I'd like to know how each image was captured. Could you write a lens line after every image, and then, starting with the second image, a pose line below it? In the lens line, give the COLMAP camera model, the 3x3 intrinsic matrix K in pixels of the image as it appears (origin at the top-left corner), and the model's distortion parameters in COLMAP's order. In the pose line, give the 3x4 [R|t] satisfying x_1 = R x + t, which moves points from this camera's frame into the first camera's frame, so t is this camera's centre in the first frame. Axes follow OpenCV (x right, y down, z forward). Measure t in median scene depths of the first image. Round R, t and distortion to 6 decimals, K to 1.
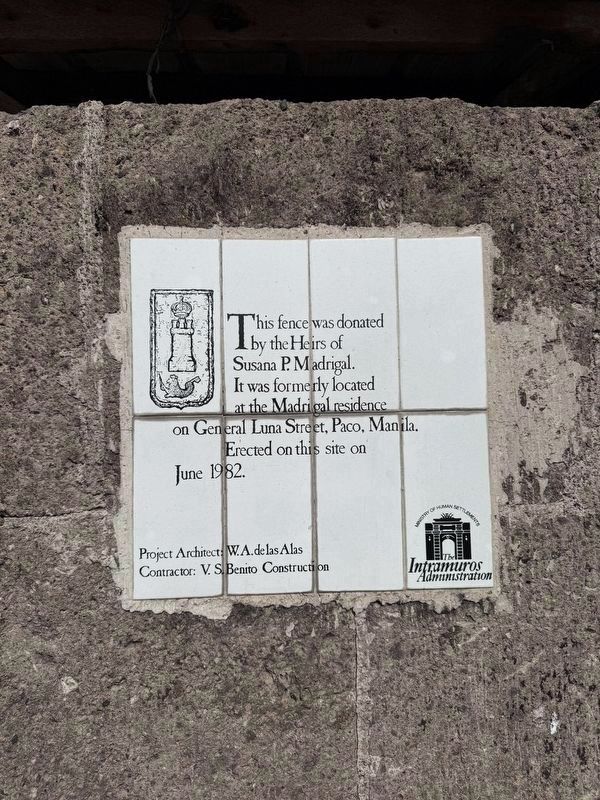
lens RADIAL K [[555.8, 0, 299.5], [0, 555.8, 399.9], [0, 0, 1]] dist [0.038631, -0.004363]
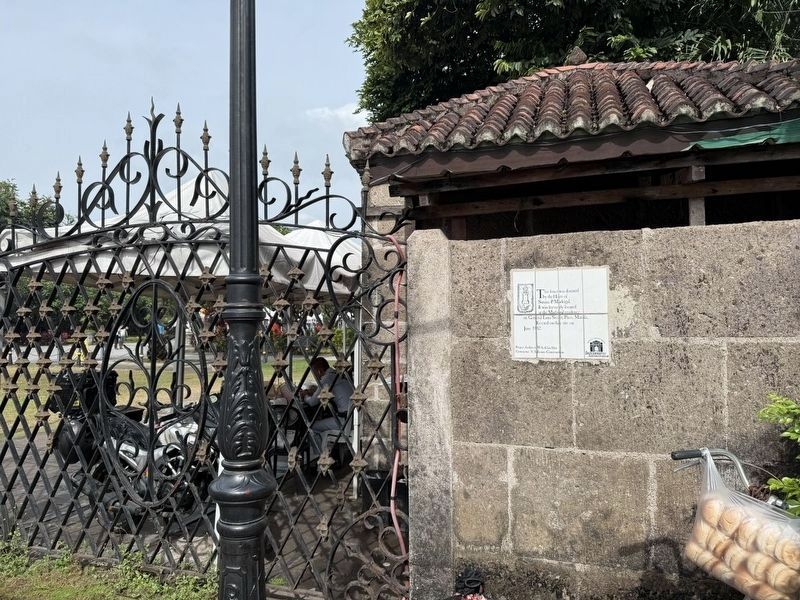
lens RADIAL K [[555.8, 0, 375.8], [0, 555.8, 296.0], [0, 0, 1]] dist [0.038631, -0.004363]
pose [[0.919493, -0.009101, -0.393001, 0.387882], [-0.002996, 0.999541, -0.030158, 0.018476], [0.393095, 0.028908, 0.919043, -3.198325]]
